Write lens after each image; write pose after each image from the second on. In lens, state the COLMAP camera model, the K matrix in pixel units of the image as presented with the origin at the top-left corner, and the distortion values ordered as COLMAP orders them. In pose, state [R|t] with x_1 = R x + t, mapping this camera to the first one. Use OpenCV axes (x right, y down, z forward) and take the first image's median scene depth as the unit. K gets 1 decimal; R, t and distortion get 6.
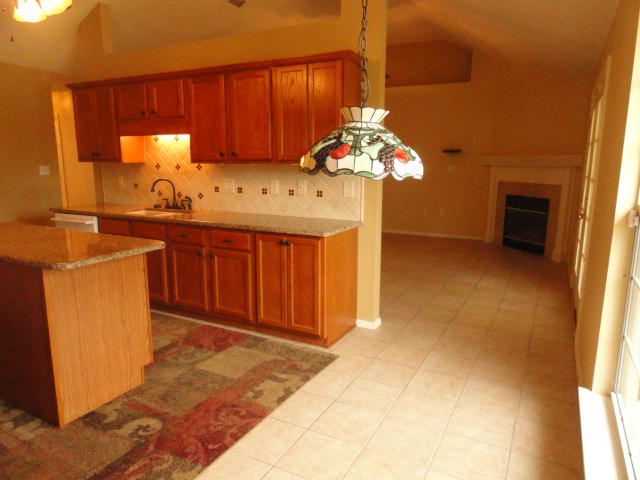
lens RADIAL K [[448.5, 0, 320.0], [0, 448.5, 240.0], [0, 0, 1]] dist [0.003543, 0.008474]
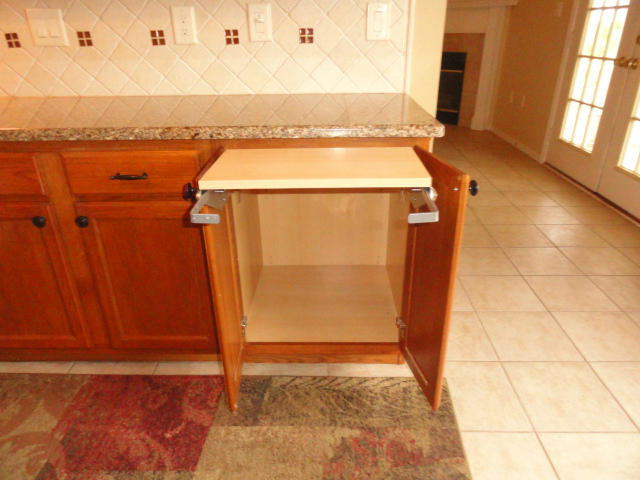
lens RADIAL K [[448.5, 0, 320.0], [0, 448.5, 240.0], [0, 0, 1]] dist [0.003543, 0.008474]
pose [[0.892153, -0.208266, 0.400860, -0.189320], [0.097609, 0.955294, 0.279081, -0.029784], [-0.441062, -0.209855, 0.872597, 0.512537]]
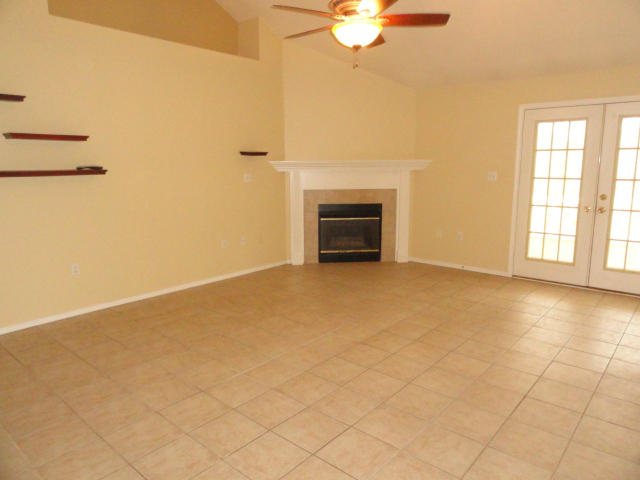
lens RADIAL K [[448.5, 0, 320.0], [0, 448.5, 240.0], [0, 0, 1]] dist [0.003543, 0.008474]
pose [[0.219934, -0.168567, 0.960840, -0.739003], [0.180716, 0.974949, 0.129677, -0.253264], [-0.958629, 0.145119, 0.244888, 1.377126]]
